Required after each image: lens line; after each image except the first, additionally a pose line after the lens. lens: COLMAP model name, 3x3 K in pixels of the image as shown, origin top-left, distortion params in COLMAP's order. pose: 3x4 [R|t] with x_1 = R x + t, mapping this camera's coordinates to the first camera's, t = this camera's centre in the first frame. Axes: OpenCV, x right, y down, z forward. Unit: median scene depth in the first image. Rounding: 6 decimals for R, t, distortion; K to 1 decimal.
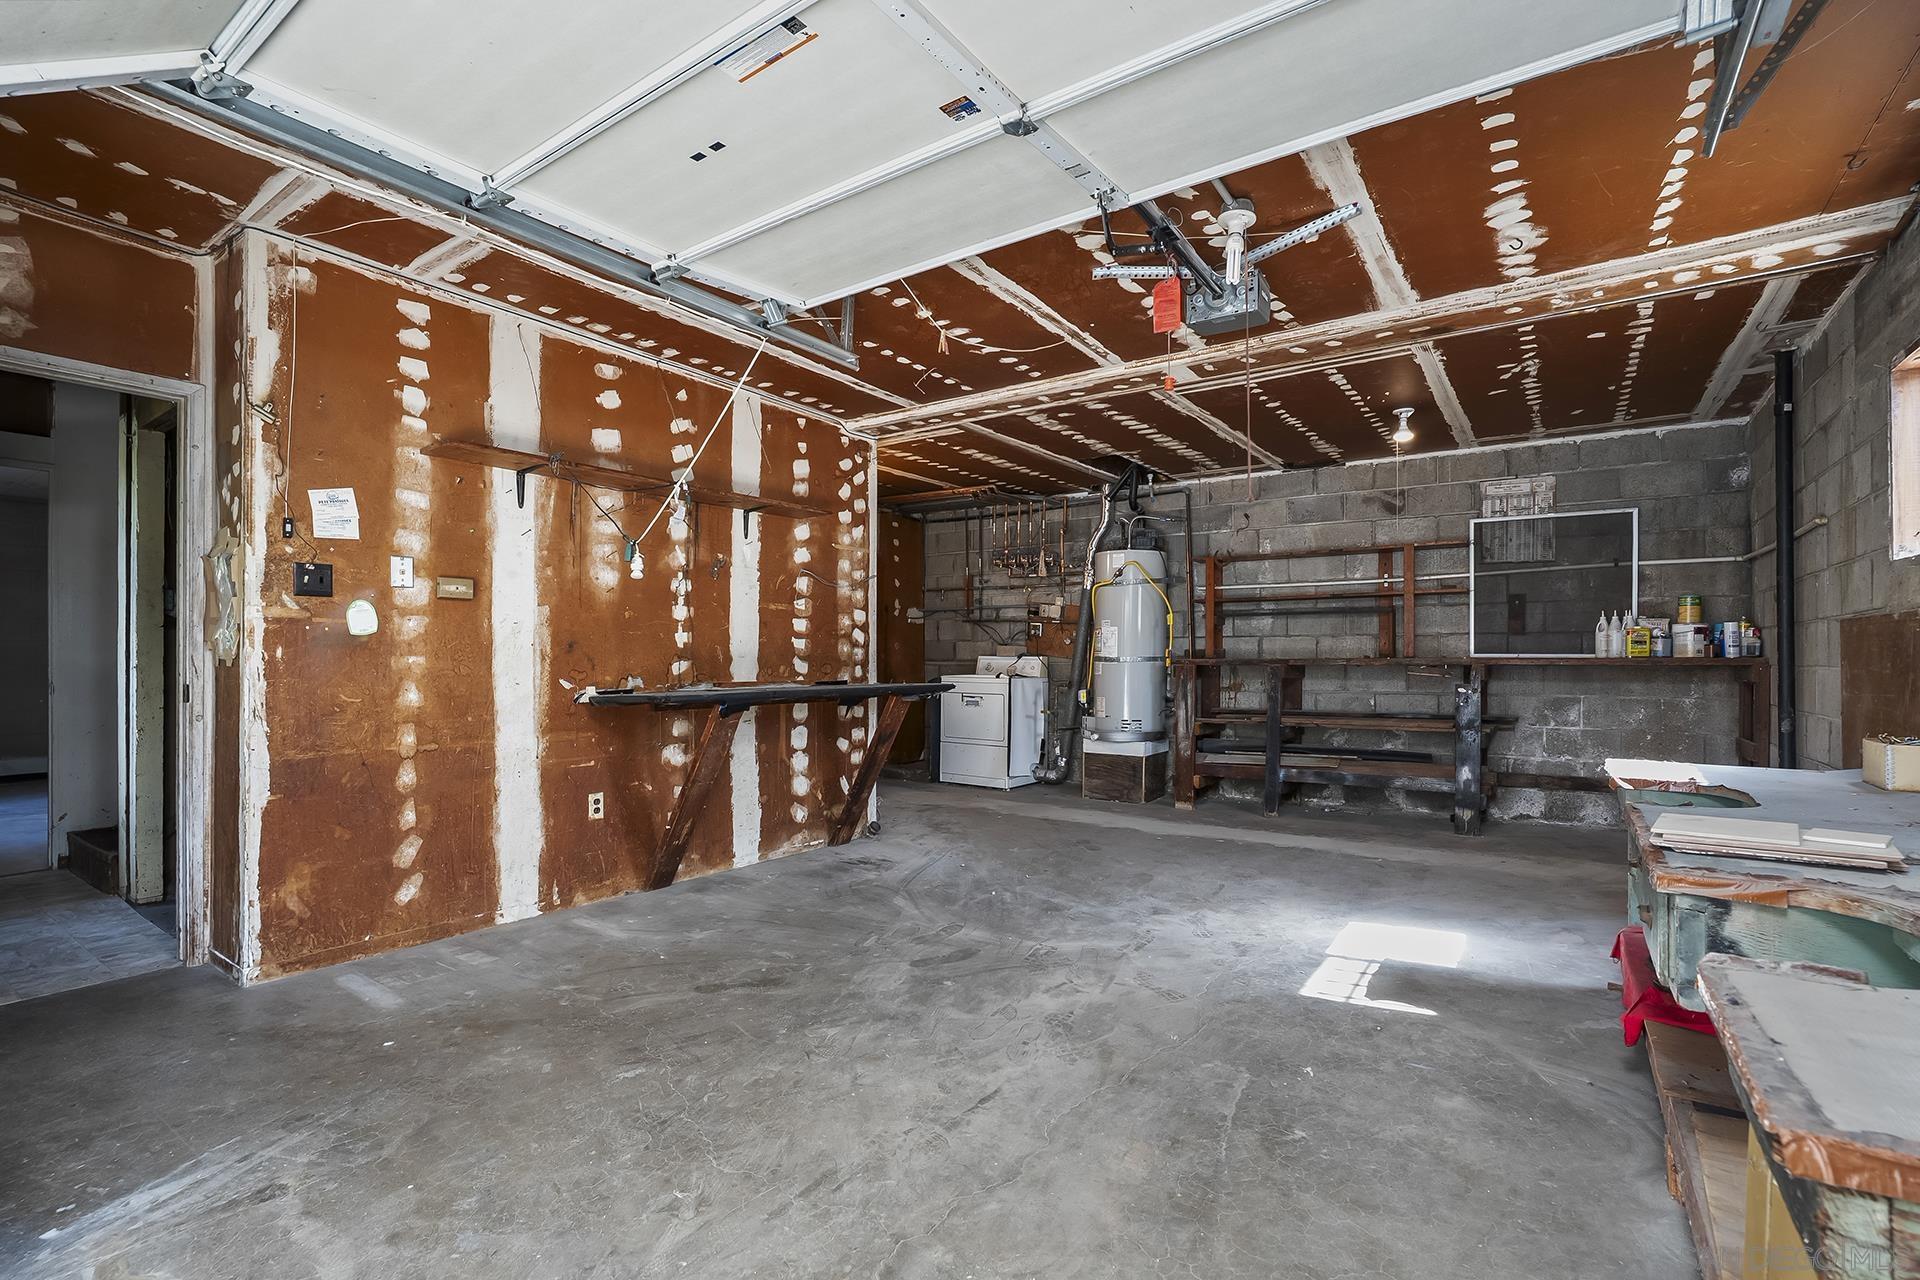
lens RADIAL K [[873.1, 0, 959.6], [0, 873.1, 649.2], [0, 0, 1]] dist [-0.044951, 0.000422]
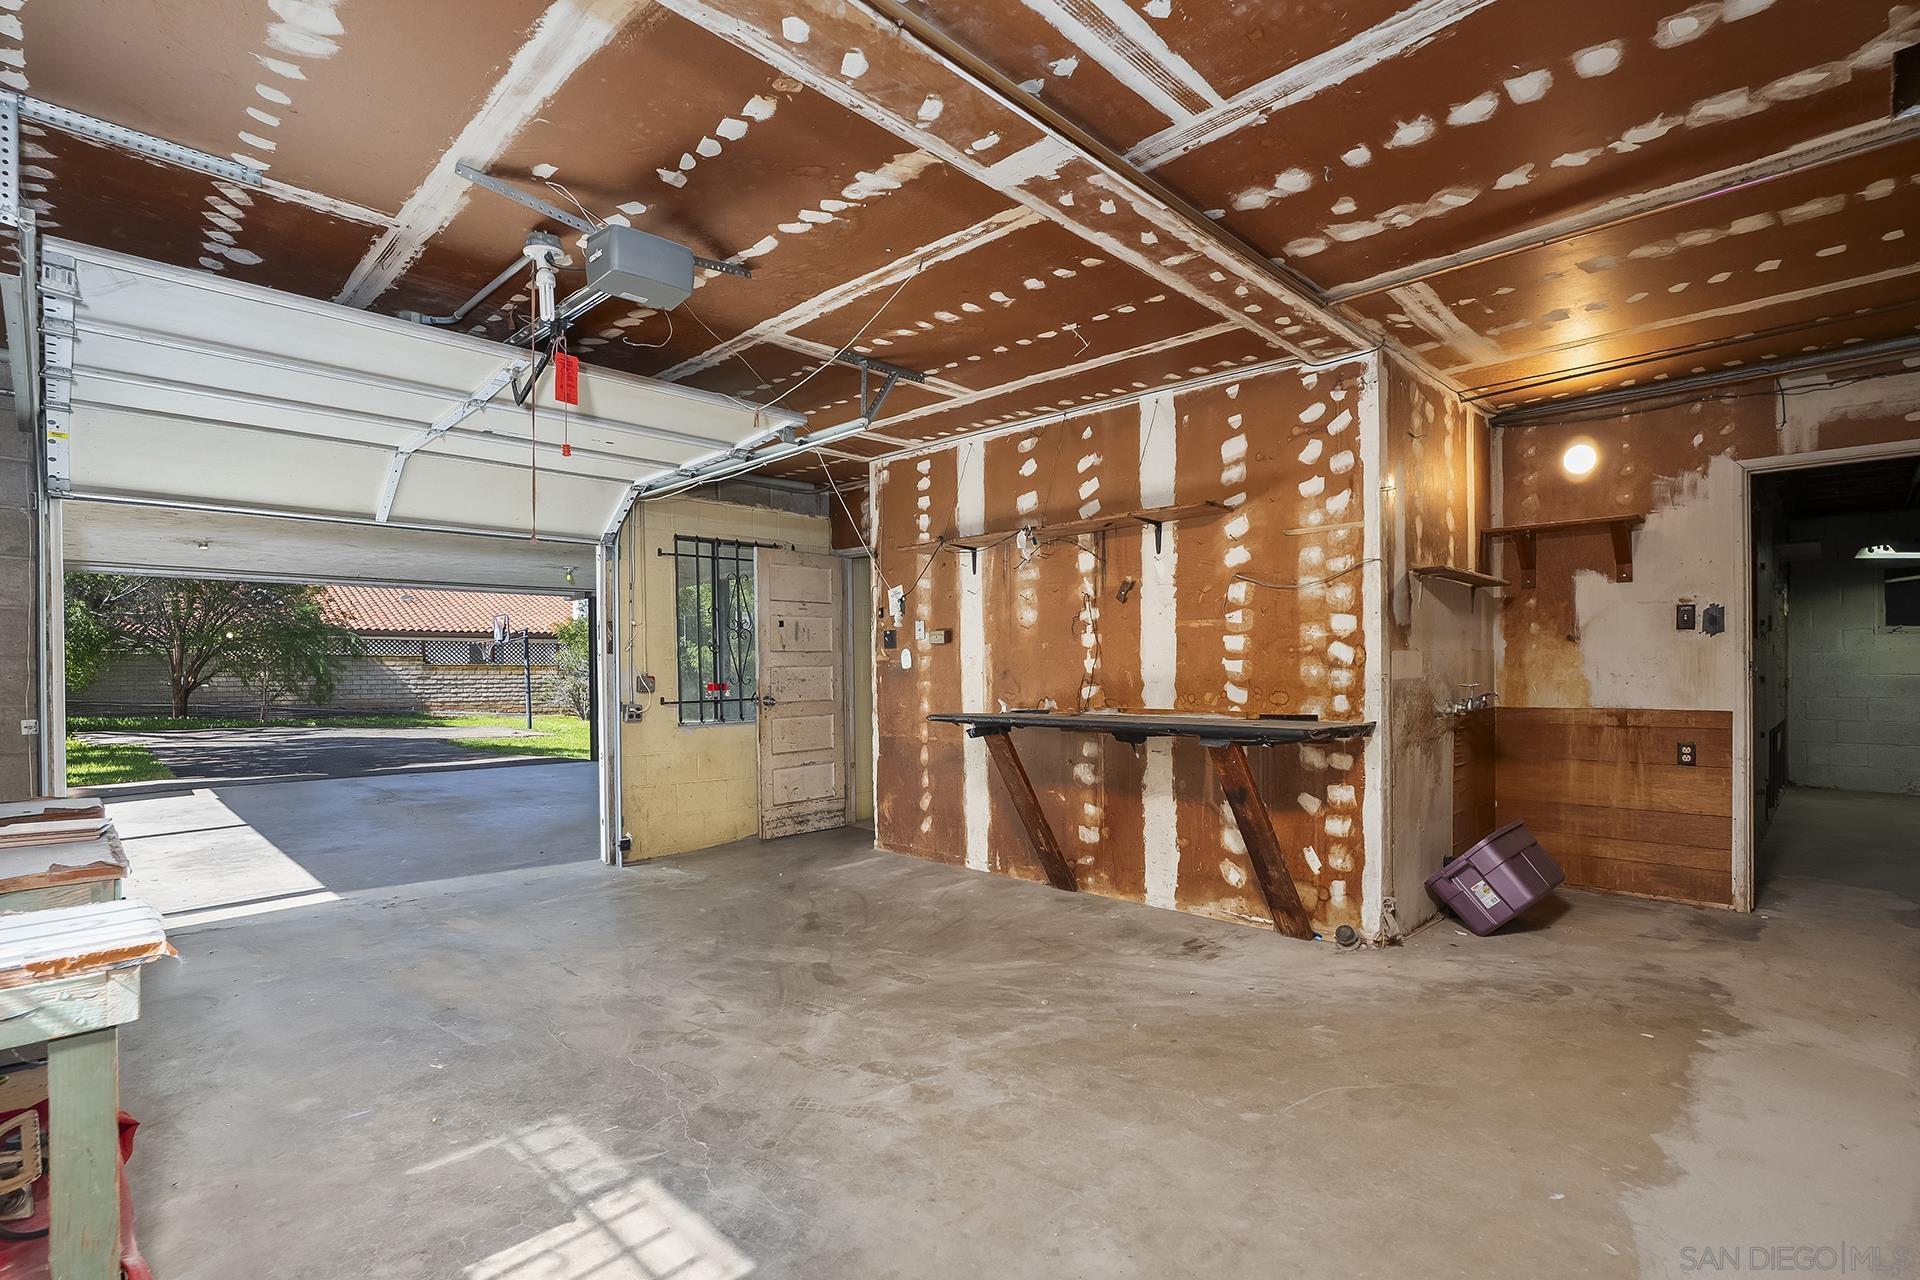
lens RADIAL K [[892.0, 0, 955.7], [0, 892.0, 673.5], [0, 0, 1]] dist [-0.036213, 0.000802]
pose [[-0.156057, 0.006006, -0.987730, 0.790197], [0.019415, 0.999807, 0.003012, -0.008122], [0.987557, -0.018707, -0.156143, 1.025810]]
